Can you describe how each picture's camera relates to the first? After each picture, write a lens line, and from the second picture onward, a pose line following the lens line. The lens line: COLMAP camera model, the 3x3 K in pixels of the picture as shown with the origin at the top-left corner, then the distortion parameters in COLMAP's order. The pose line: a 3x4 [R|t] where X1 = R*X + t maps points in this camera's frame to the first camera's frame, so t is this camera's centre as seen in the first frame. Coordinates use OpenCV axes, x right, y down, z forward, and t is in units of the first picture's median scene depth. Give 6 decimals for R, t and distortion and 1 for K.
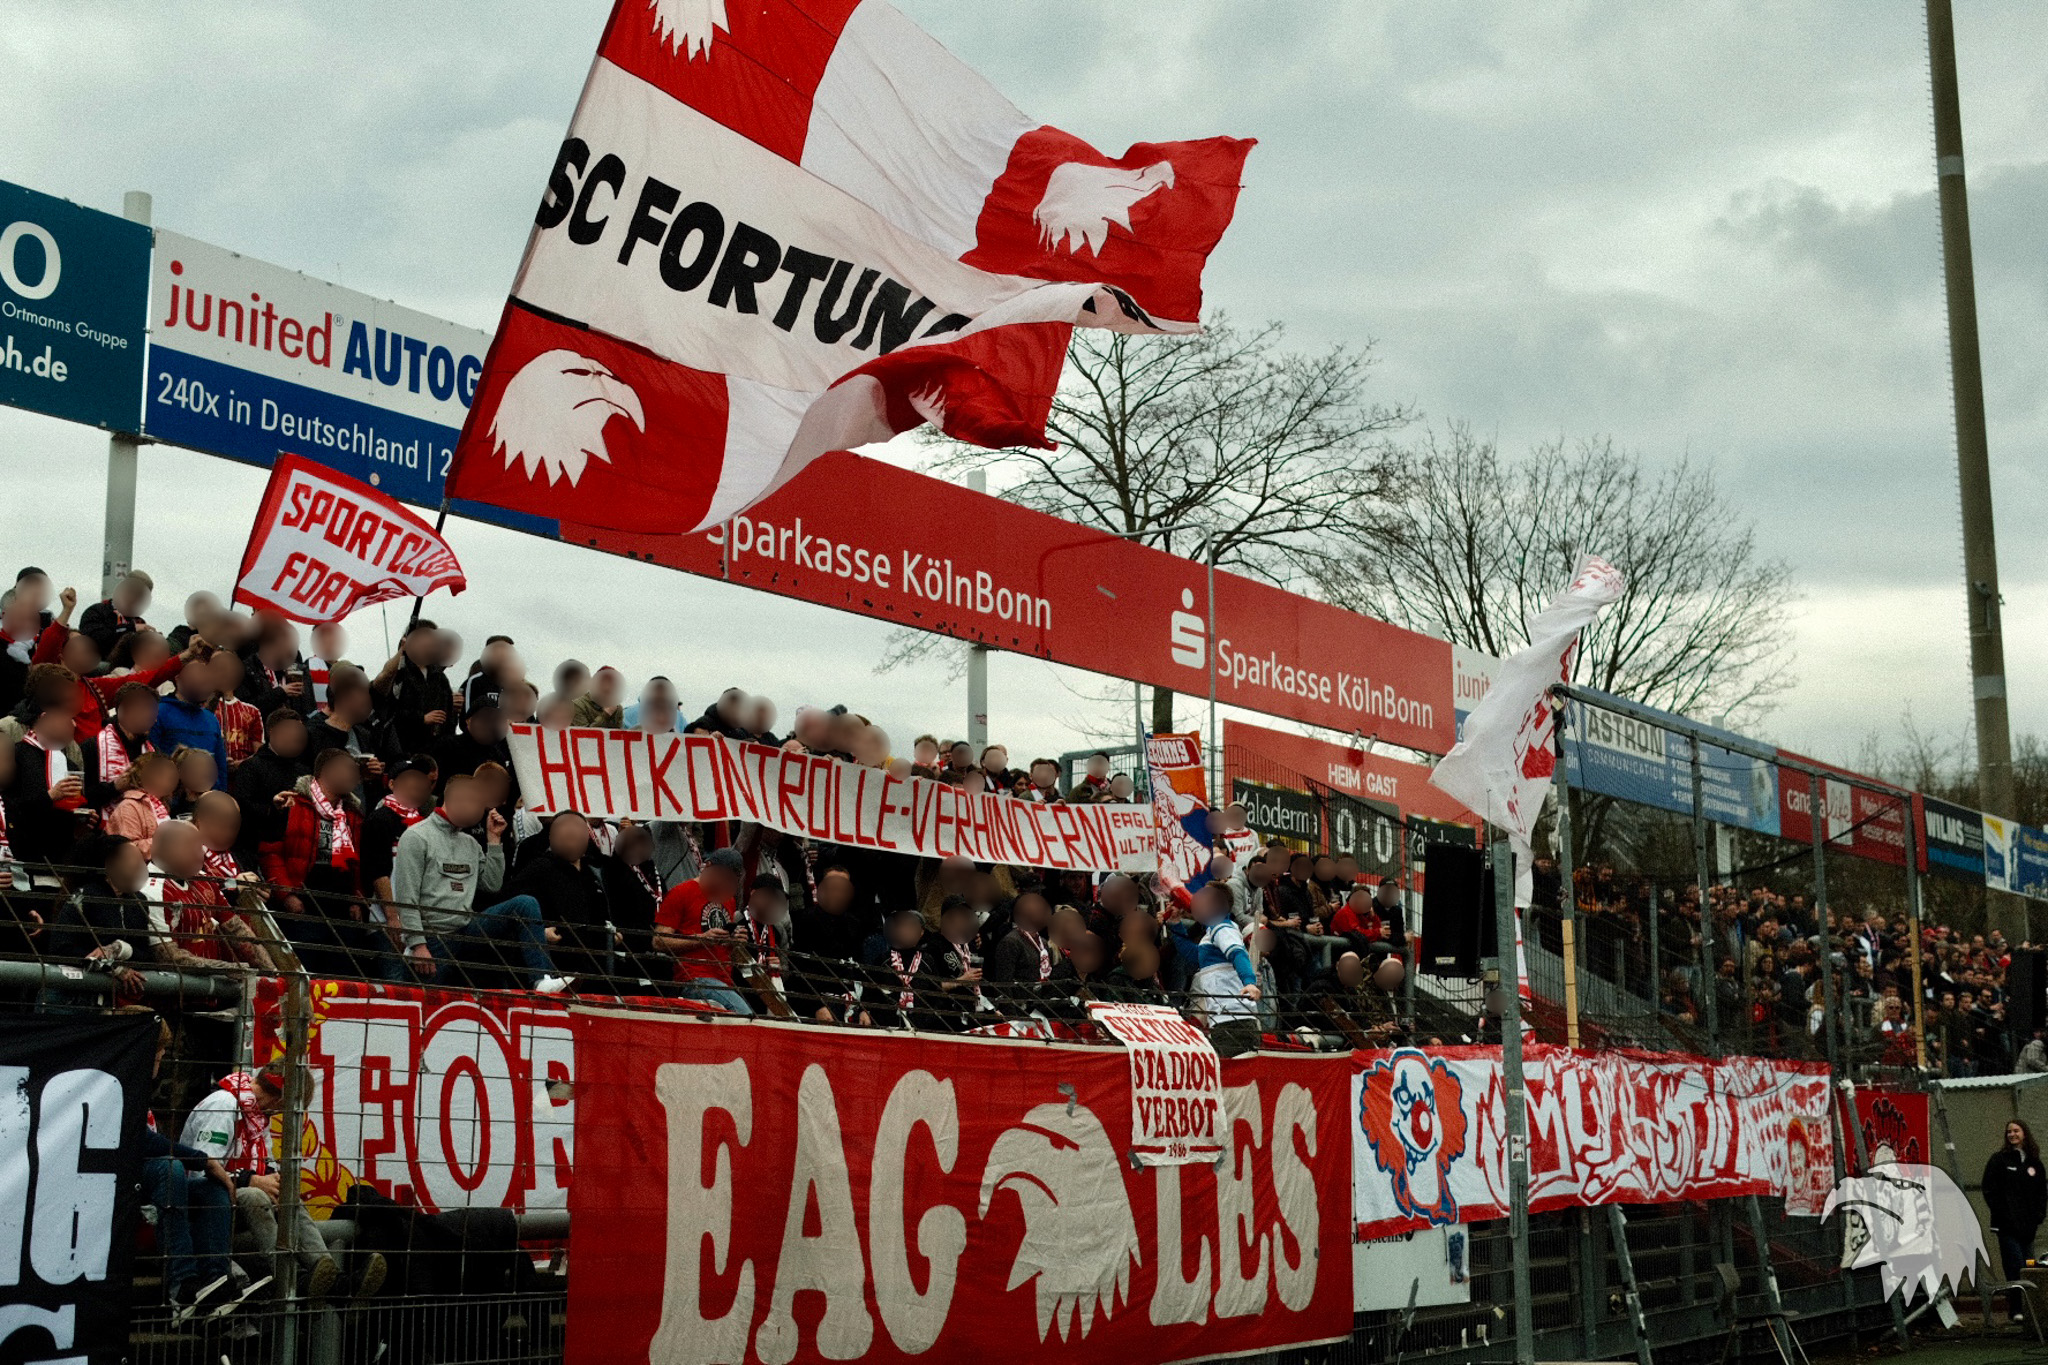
lens RADIAL K [[2667.8, 0, 1024.0], [0, 2667.8, 682.5], [0, 0, 1]] dist [-0.057976, -0.004648]
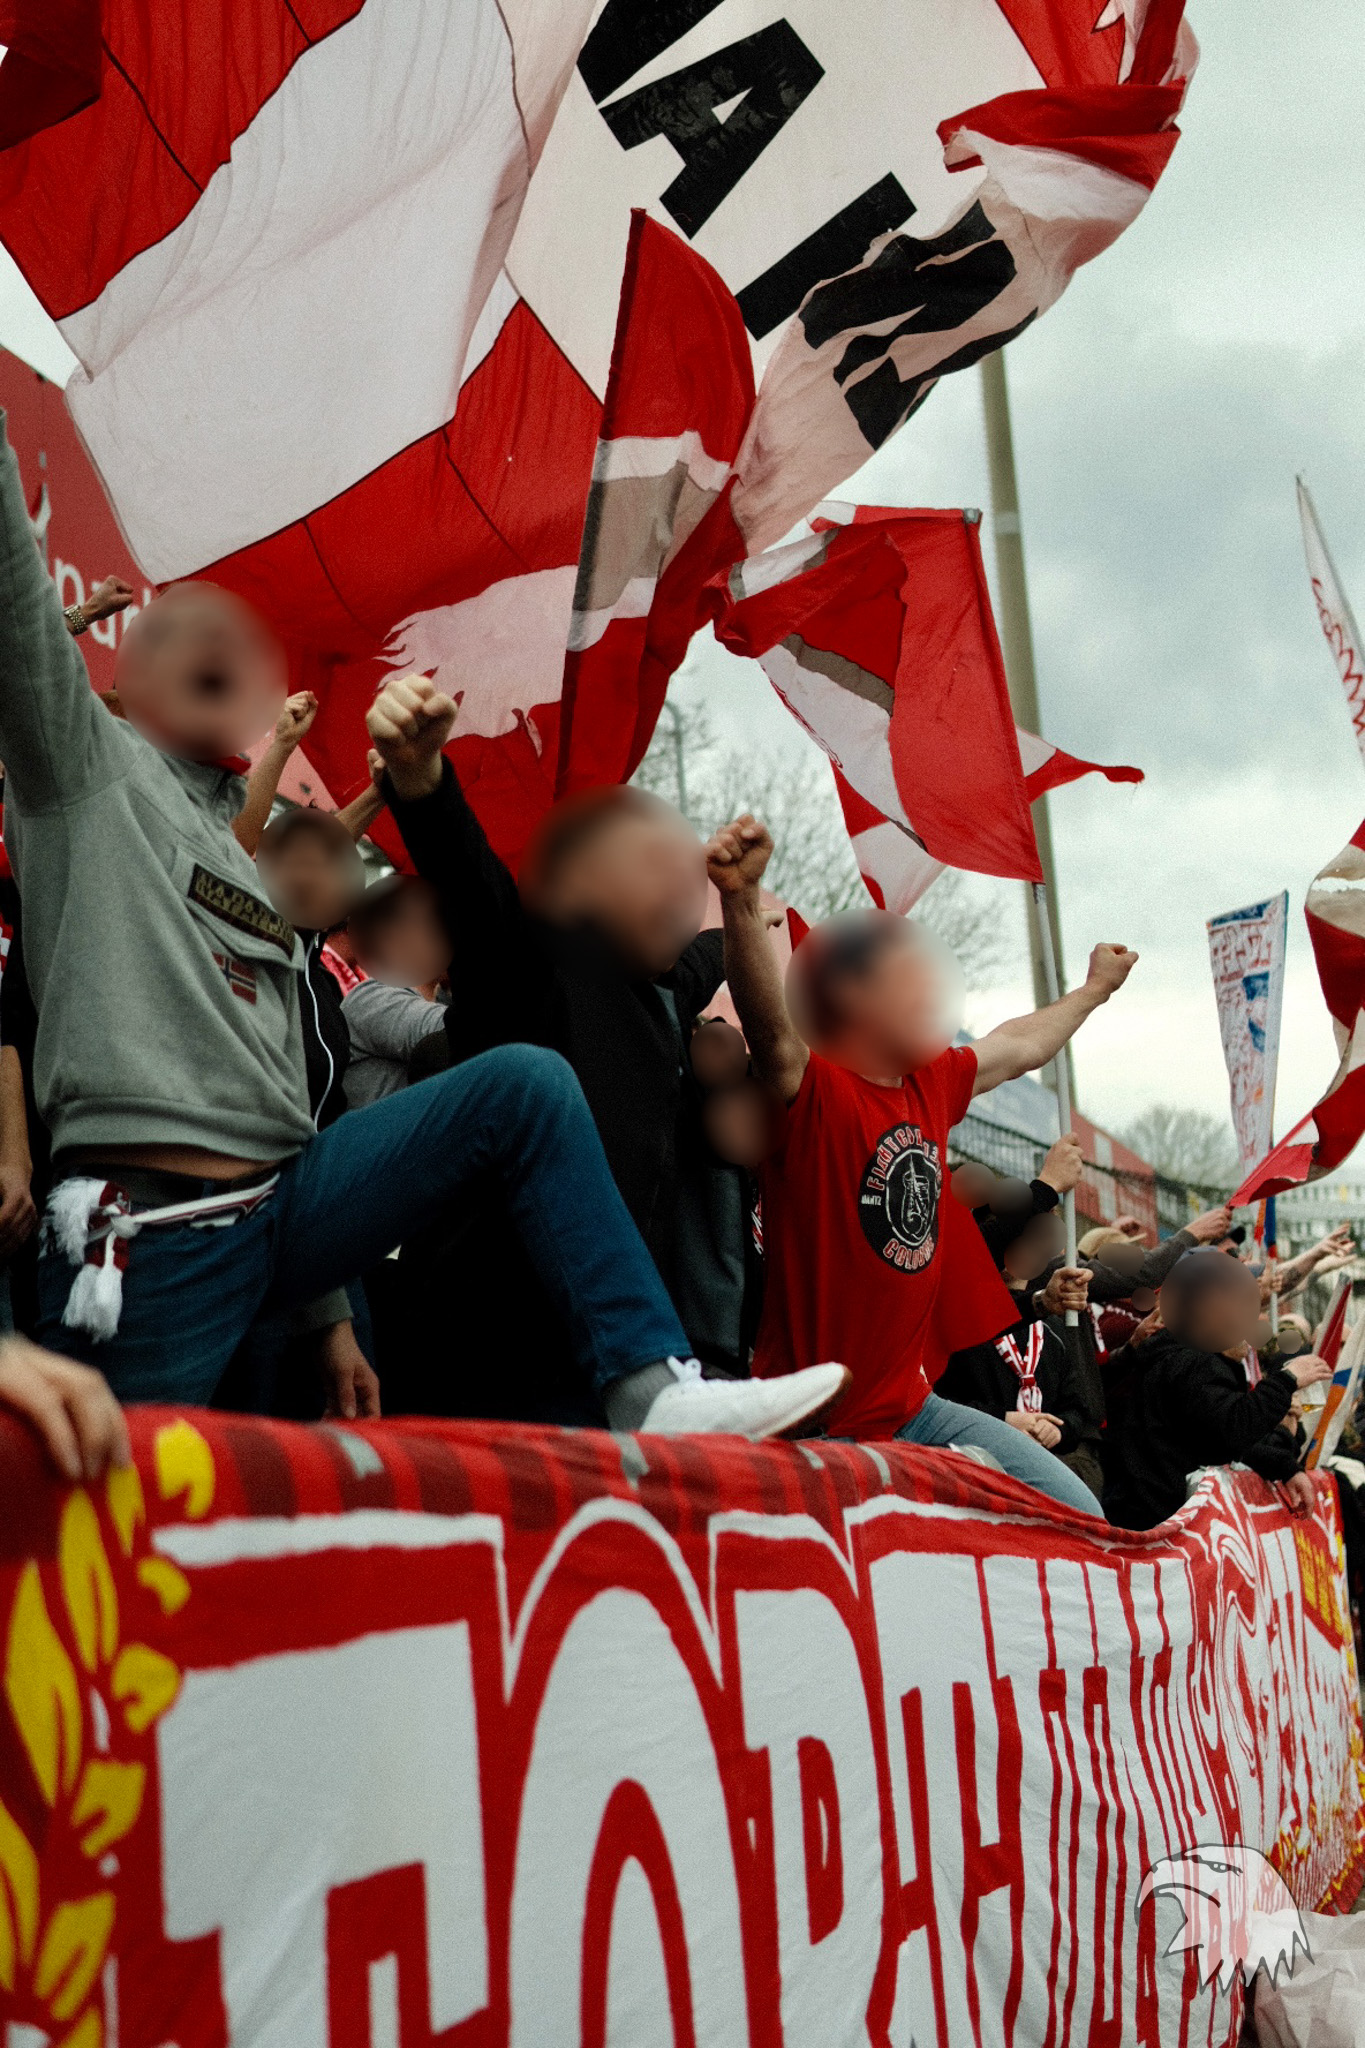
lens RADIAL K [[2667.8, 0, 682.5], [0, 2667.8, 1024.0], [0, 0, 1]] dist [-0.057976, -0.004648]
pose [[0.955285, 0.006358, 0.295617, -0.216997], [0.003263, 0.999481, -0.032042, 0.074982], [-0.295667, 0.031574, 0.954769, 0.665212]]
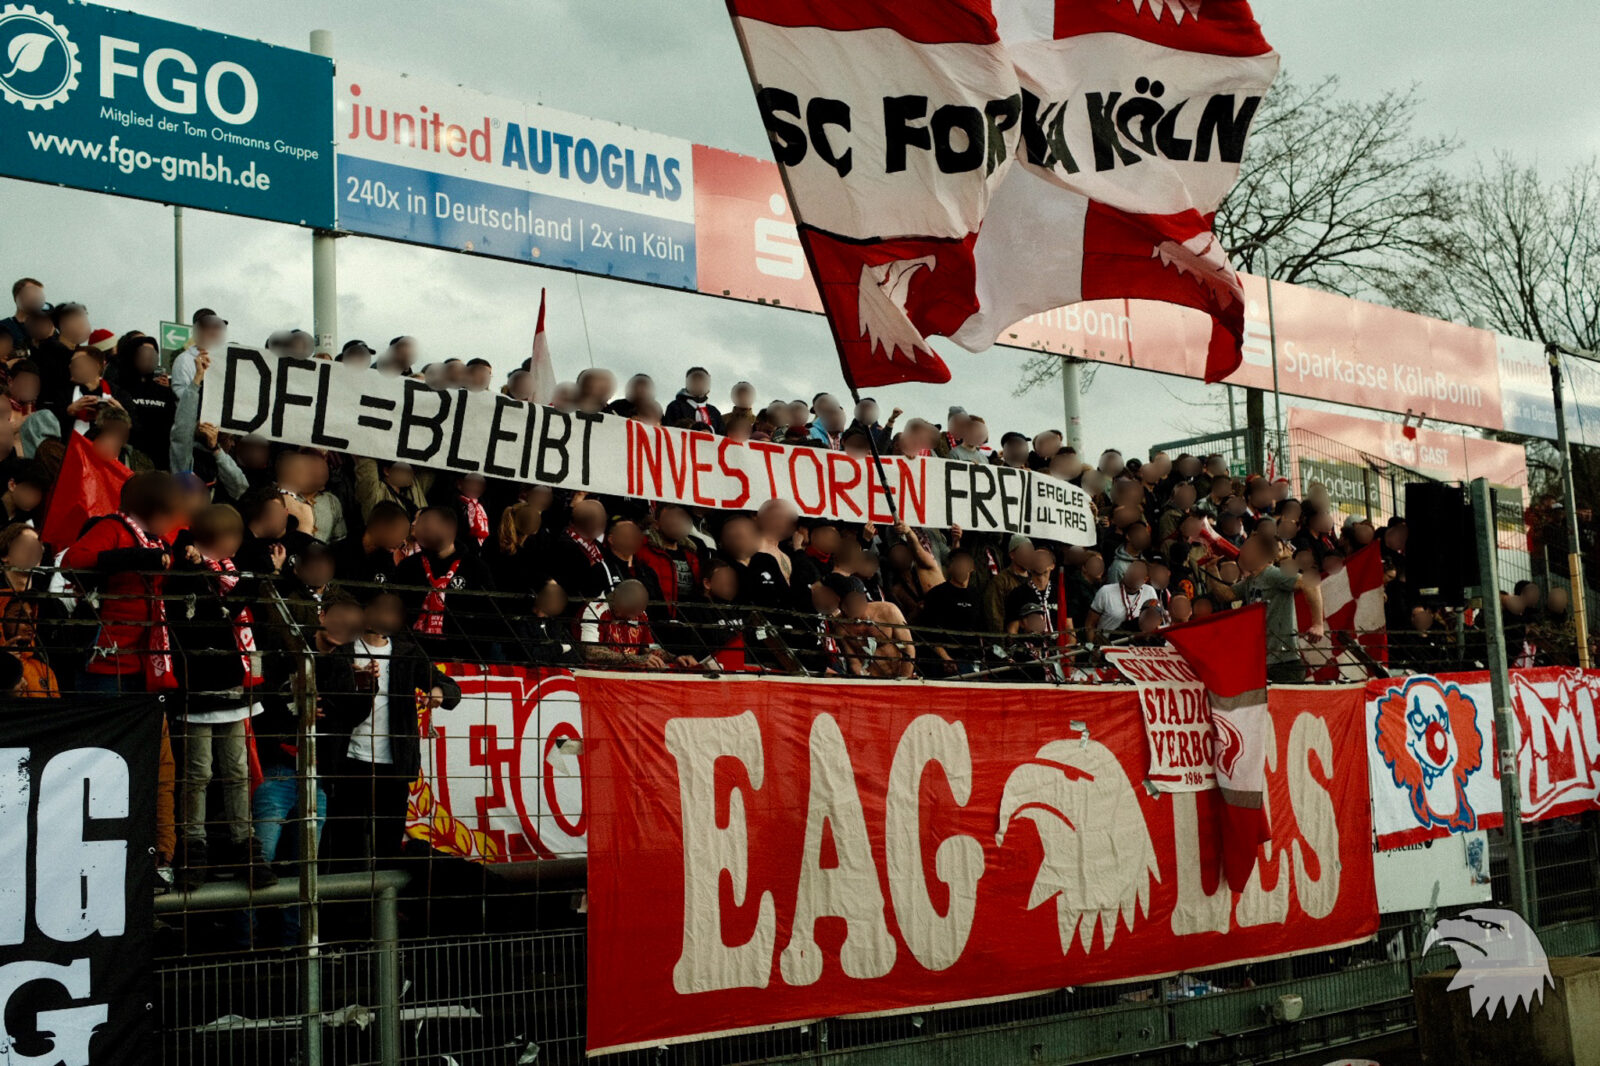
lens RADIAL K [[2084.2, 0, 800.0], [0, 2084.2, 533.0], [0, 0, 1]] dist [-0.057976, -0.004648]
pose [[0.980947, -0.061010, -0.184449, 0.051855], [0.070775, 0.996393, 0.046825, 0.019148], [0.180927, -0.058987, 0.981726, 0.107424]]
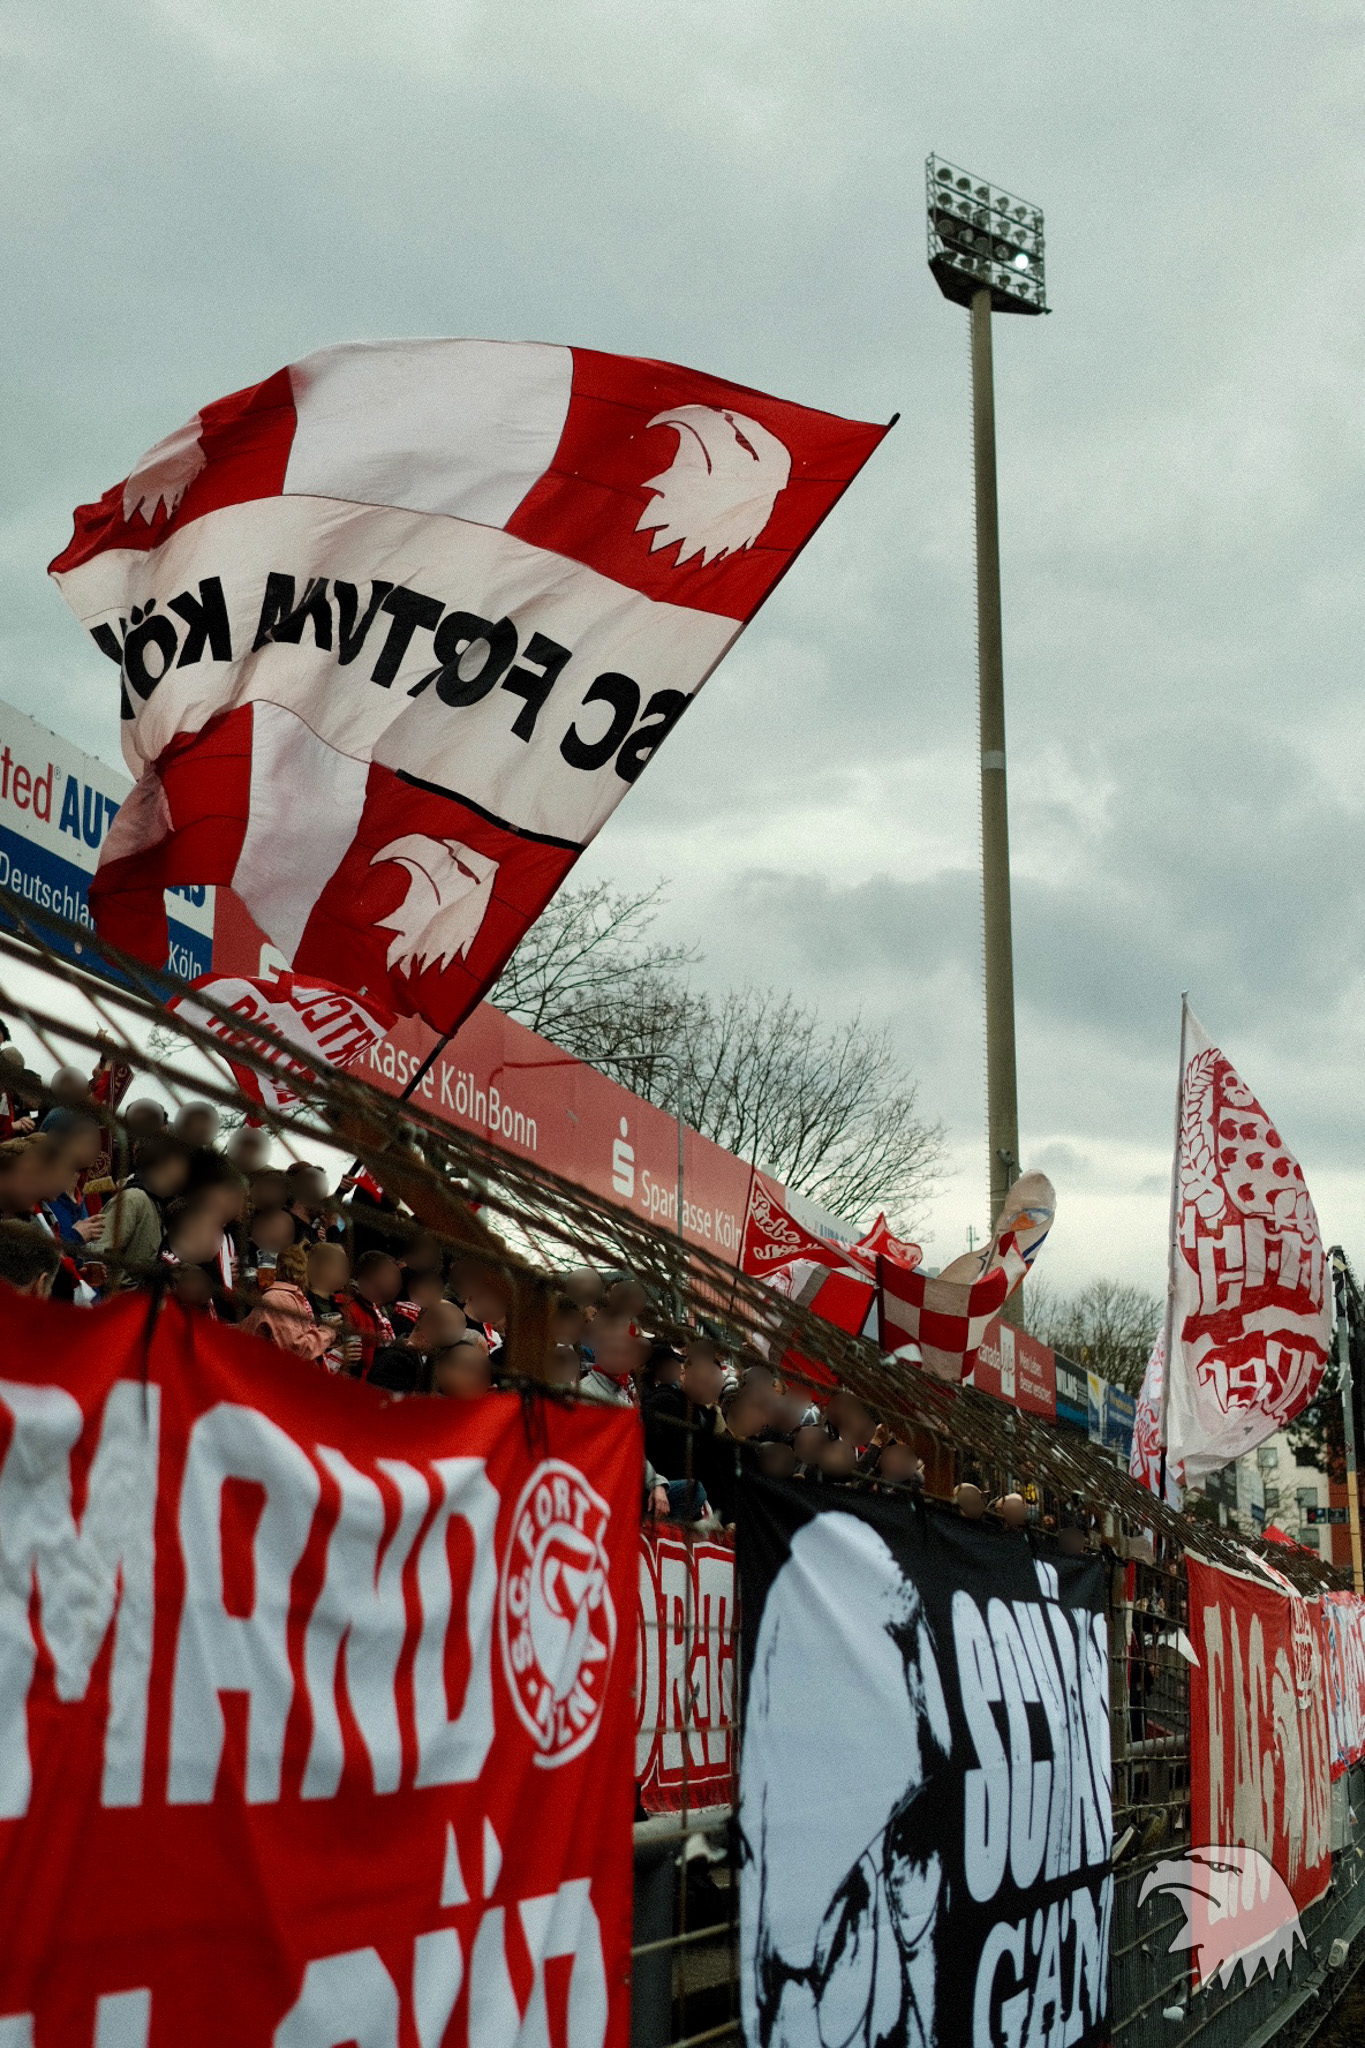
lens RADIAL K [[2667.8, 0, 682.5], [0, 2667.8, 1024.0], [0, 0, 1]] dist [-0.057976, -0.004648]
pose [[0.952715, 0.081329, 0.292781, -0.398573], [-0.061236, 0.995136, -0.077166, 0.011046], [-0.297633, 0.055589, 0.953061, 0.072746]]
